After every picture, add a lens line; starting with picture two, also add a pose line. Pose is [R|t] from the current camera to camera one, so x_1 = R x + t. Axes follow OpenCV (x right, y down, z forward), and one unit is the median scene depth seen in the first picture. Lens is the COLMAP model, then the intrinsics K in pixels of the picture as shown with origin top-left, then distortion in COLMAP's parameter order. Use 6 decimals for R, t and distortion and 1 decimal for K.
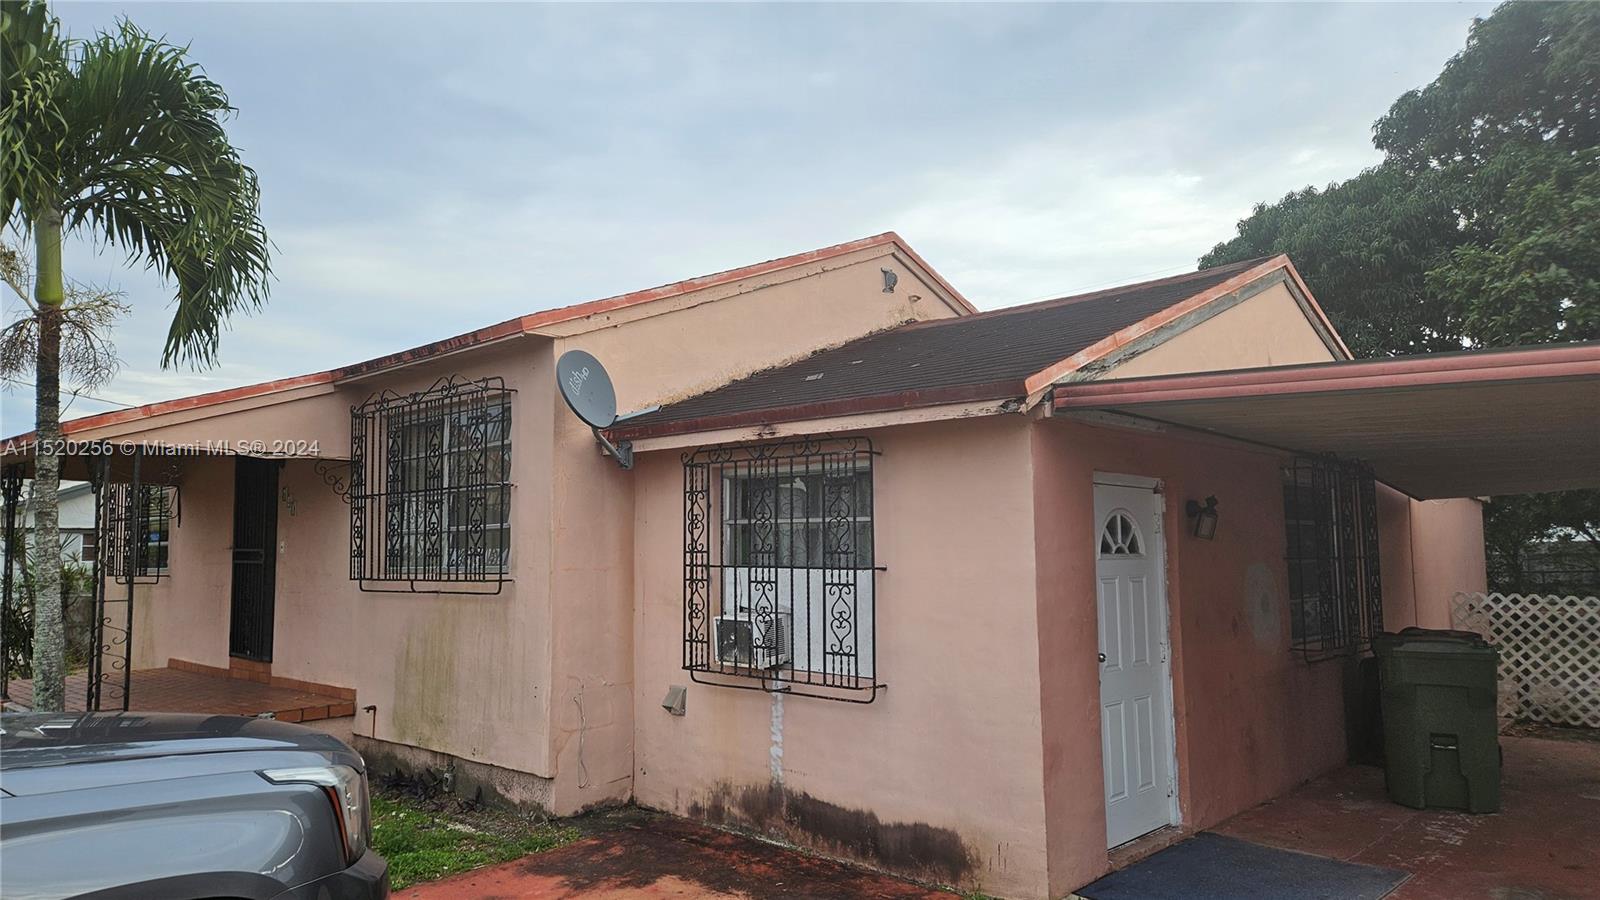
lens RADIAL K [[1093.9, 0, 800.0], [0, 1093.9, 450.0], [0, 0, 1]] dist [0.084972, -0.079204]
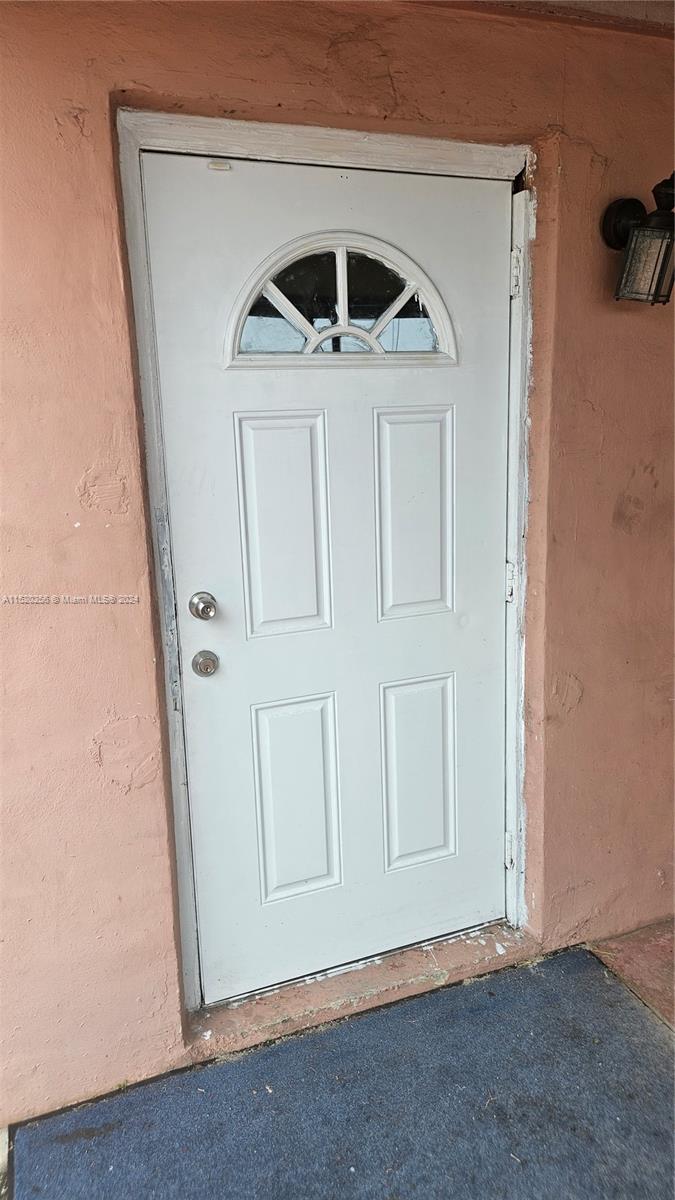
lens RADIAL K [[820.4, 0, 337.5], [0, 820.4, 600.0], [0, 0, 1]] dist [0.084972, -0.079204]
pose [[0.903570, 0.065419, -0.423417, 0.410995], [0.064765, 0.956062, 0.285922, 0.092098], [0.423518, -0.285773, 0.859632, 0.691275]]
